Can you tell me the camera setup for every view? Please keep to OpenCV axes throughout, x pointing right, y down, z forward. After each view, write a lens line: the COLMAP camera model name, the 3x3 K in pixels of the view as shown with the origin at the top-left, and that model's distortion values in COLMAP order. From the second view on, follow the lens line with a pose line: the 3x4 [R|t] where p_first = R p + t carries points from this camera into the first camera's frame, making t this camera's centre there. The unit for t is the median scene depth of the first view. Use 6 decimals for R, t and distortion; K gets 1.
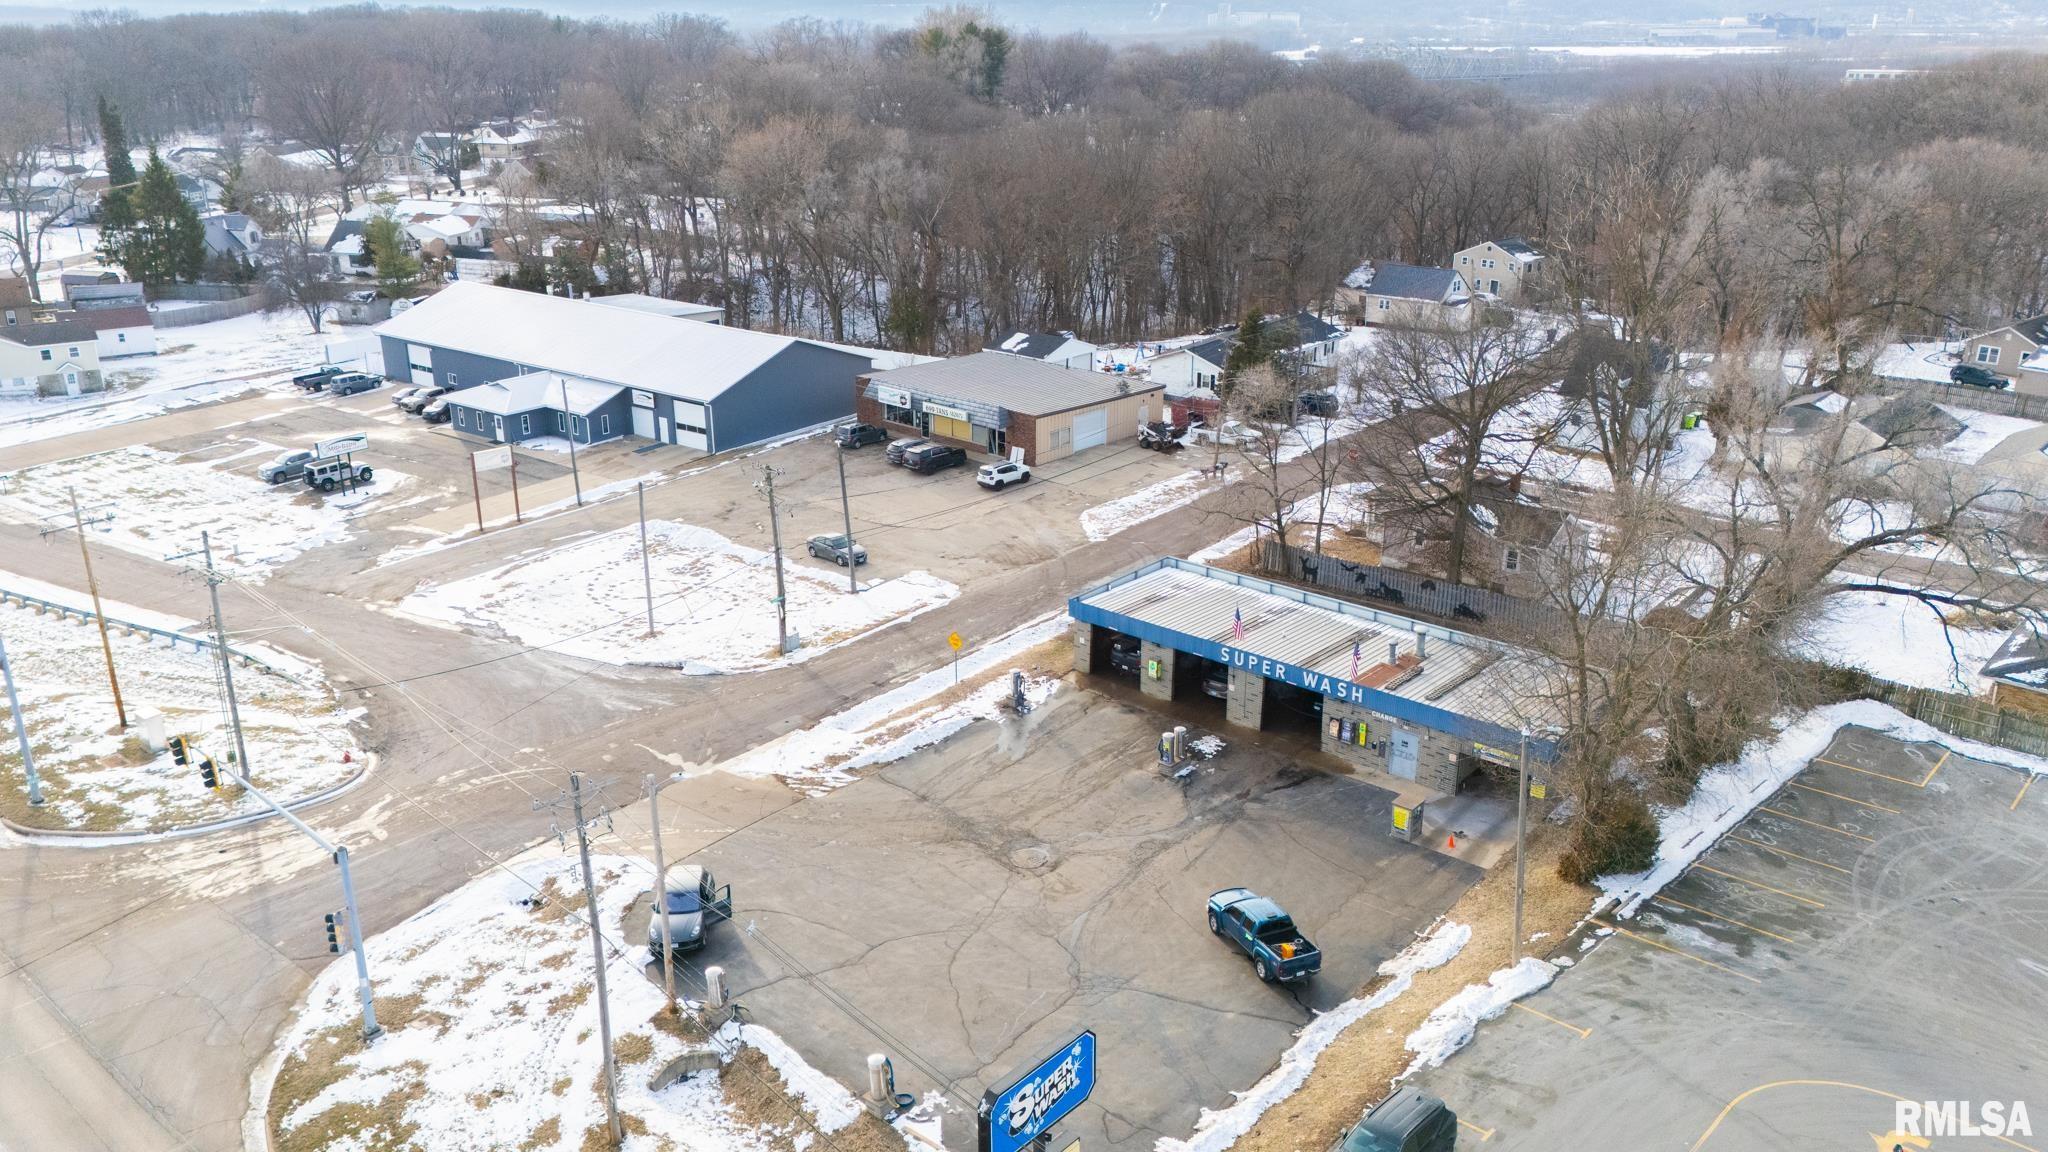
lens RADIAL K [[1557.6, 0, 1024.0], [0, 1557.6, 576.0], [0, 0, 1]] dist [0.109251, -0.119951]
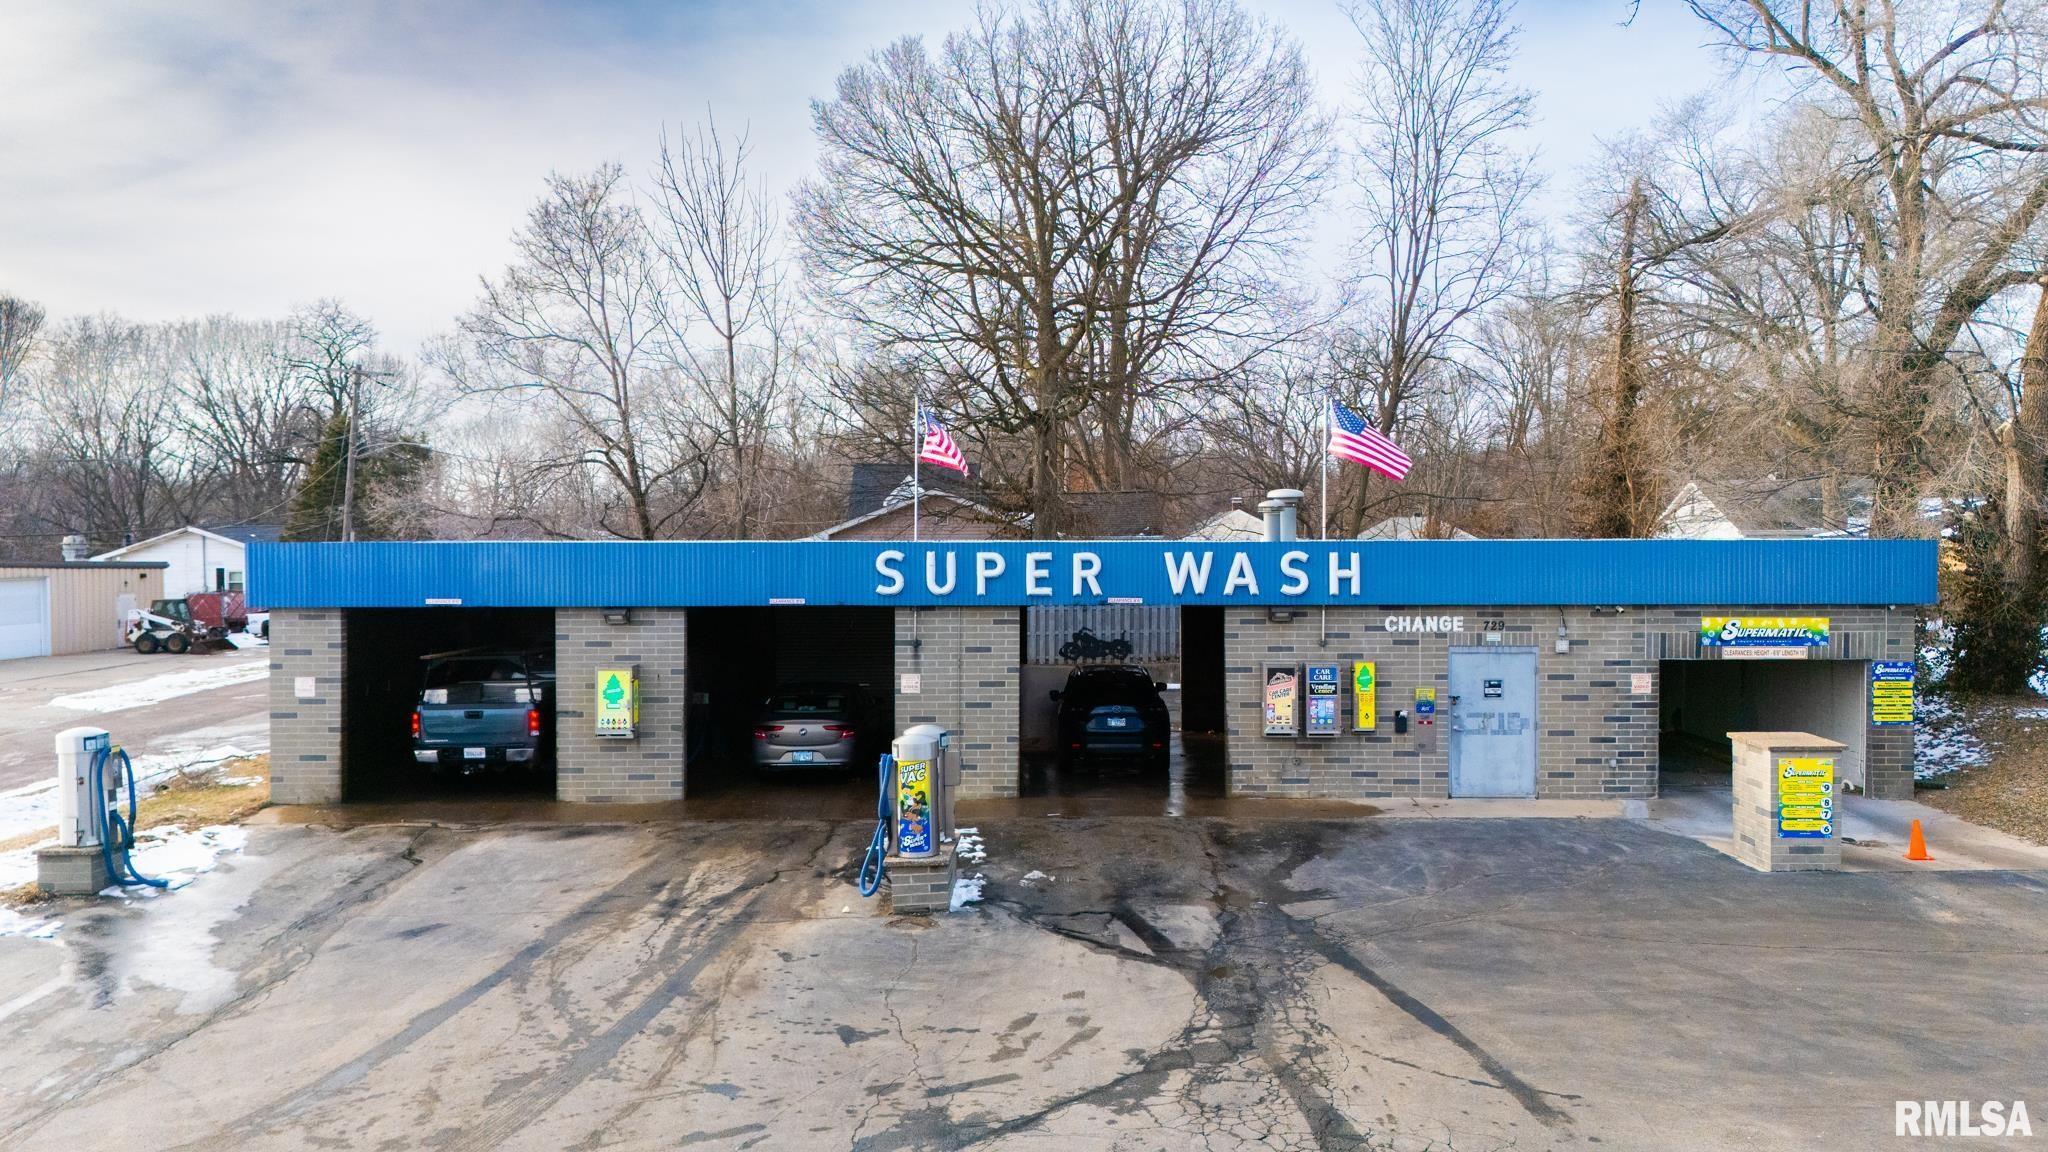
lens RADIAL K [[1547.4, 0, 1054.7], [0, 1547.4, 558.7], [0, 0, 1]] dist [0.101278, -0.110386]
pose [[0.758446, -0.009790, 0.651663, -0.049089], [0.224630, 0.942547, -0.247278, 0.123420], [-0.611802, 0.333930, 0.717070, 0.688143]]
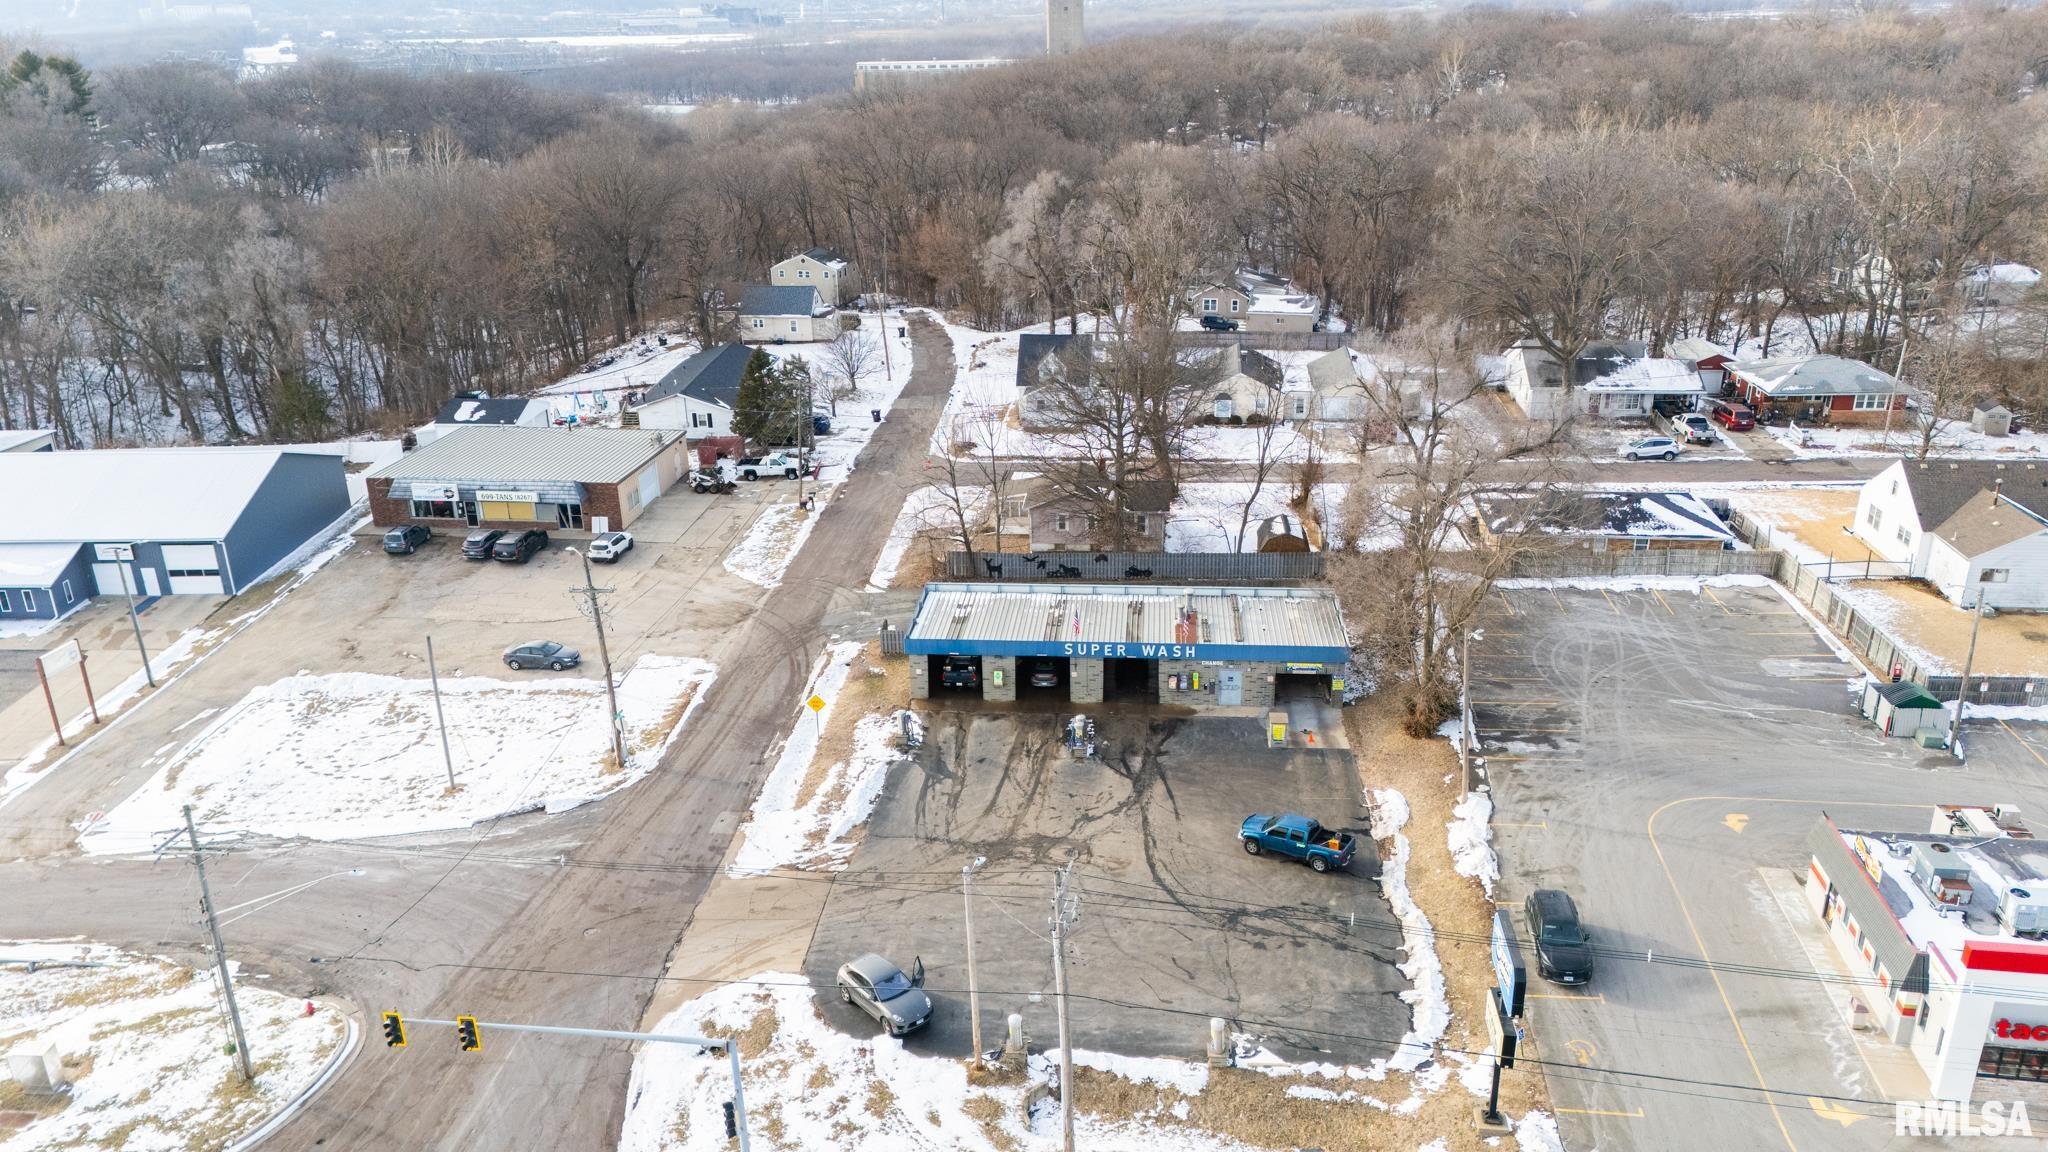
lens RADIAL K [[1501.0, 0, 1032.8], [0, 1501.0, 559.6], [0, 0, 1]] dist [0.110432, -0.130184]
pose [[0.811309, -0.221300, 0.541114, -0.467444], [0.215699, 0.973593, 0.074767, -0.101575], [-0.543370, 0.056059, 0.837619, 0.032519]]
